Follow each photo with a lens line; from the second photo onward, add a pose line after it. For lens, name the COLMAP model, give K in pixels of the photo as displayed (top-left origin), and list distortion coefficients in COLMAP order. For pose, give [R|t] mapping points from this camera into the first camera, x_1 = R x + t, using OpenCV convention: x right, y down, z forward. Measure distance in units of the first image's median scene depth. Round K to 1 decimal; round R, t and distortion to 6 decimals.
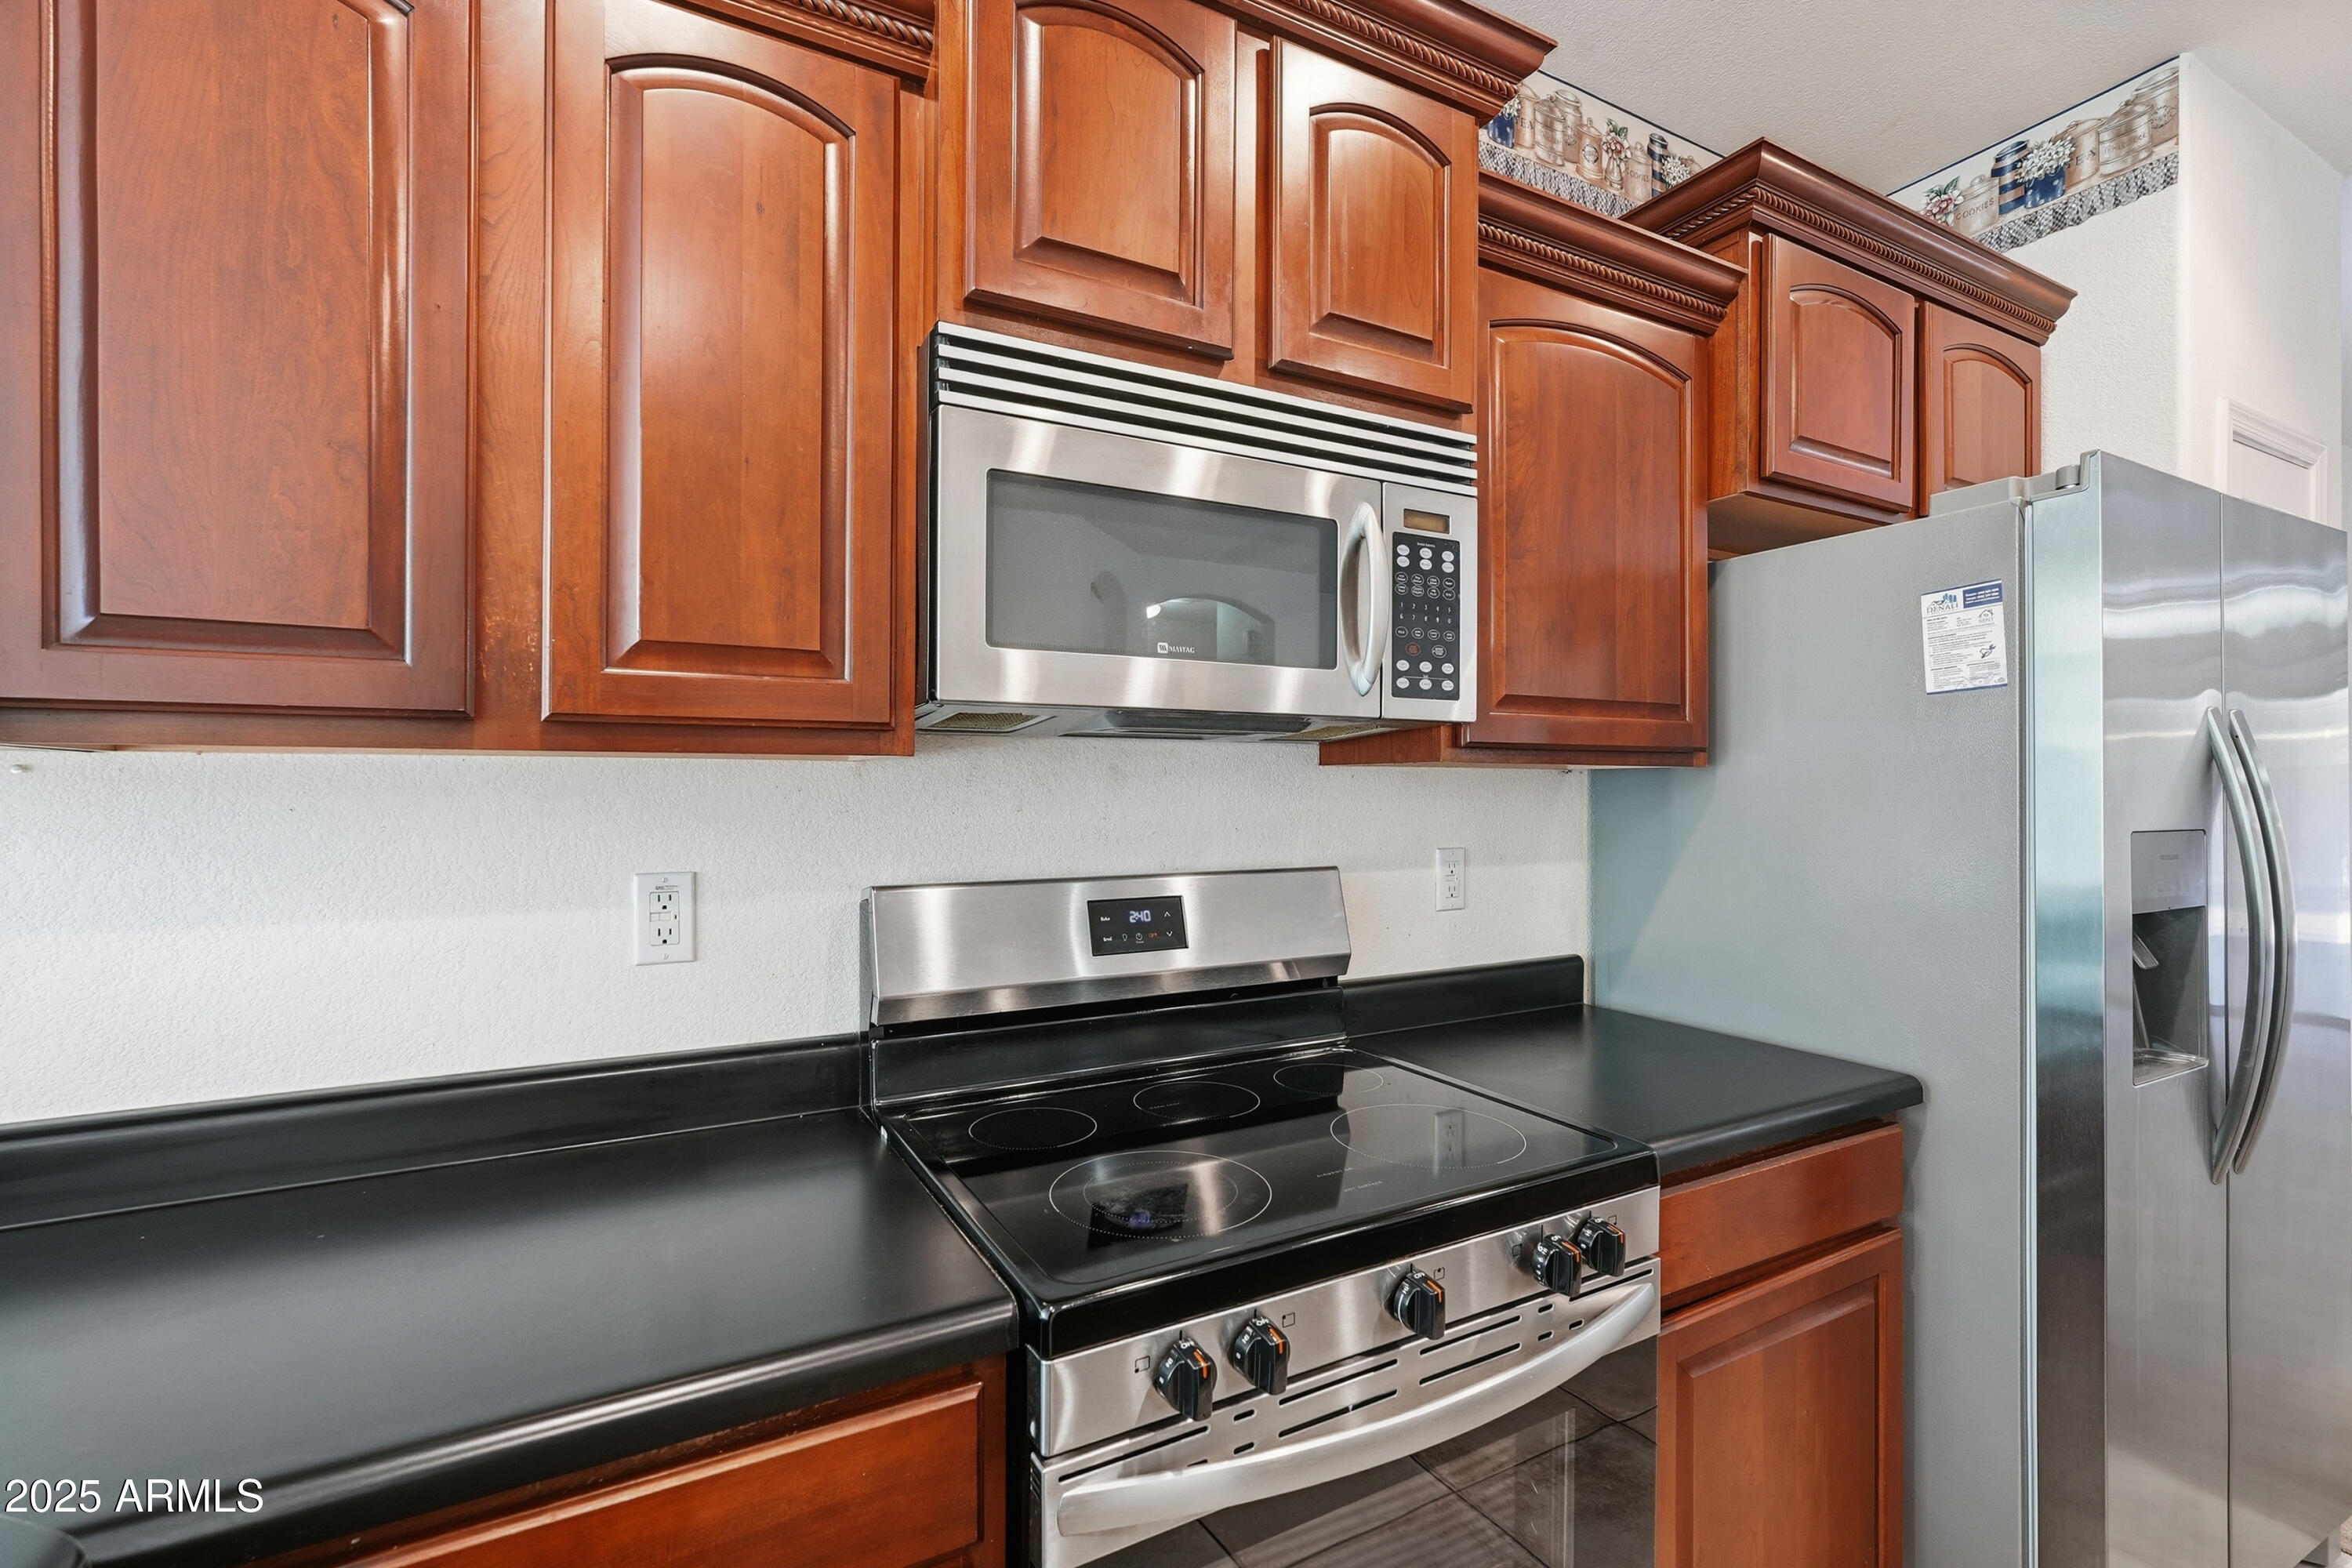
lens RADIAL K [[1039.5, 0, 1177.3], [0, 1039.5, 793.5], [0, 0, 1]] dist [-0.021276, 0.015832]
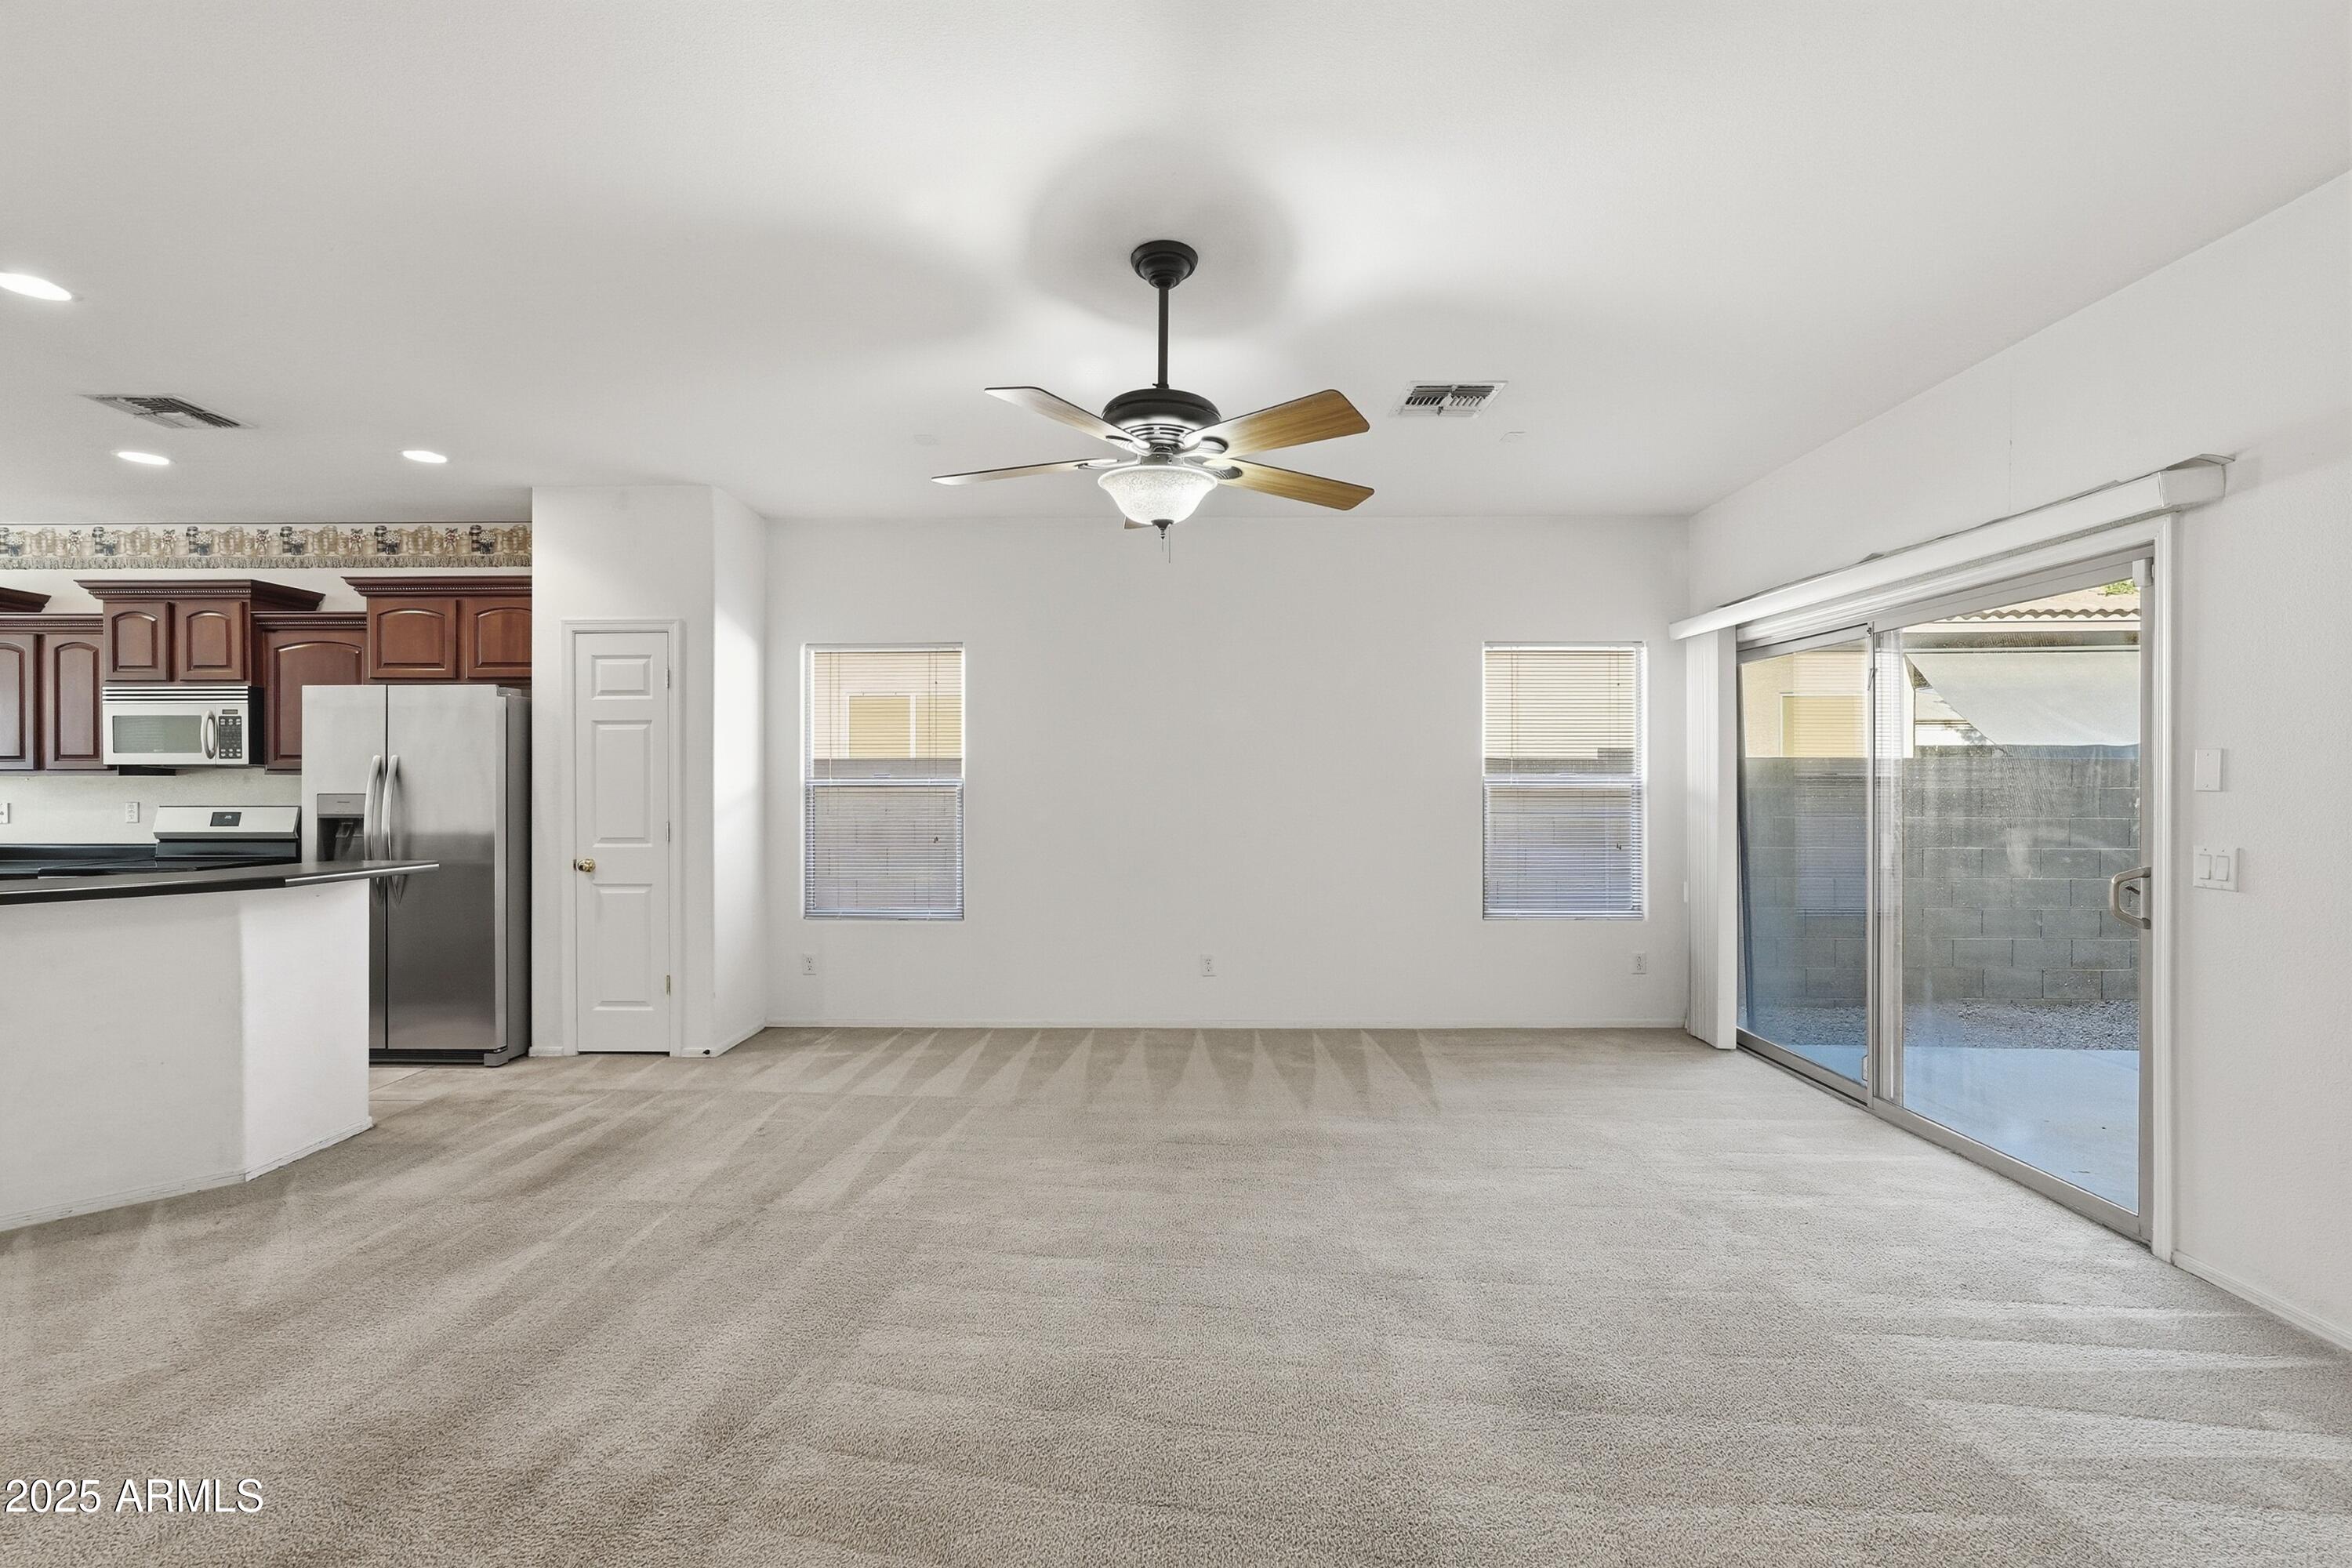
lens RADIAL K [[1040.8, 0, 1165.7], [0, 1040.8, 783.3], [0, 0, 1]] dist [-0.003916, 0.000574]
pose [[0.870723, 0.003518, -0.491761, 4.055048], [-0.003987, 0.999992, 0.000094, -0.013792], [0.491757, 0.001879, 0.870730, -0.497087]]
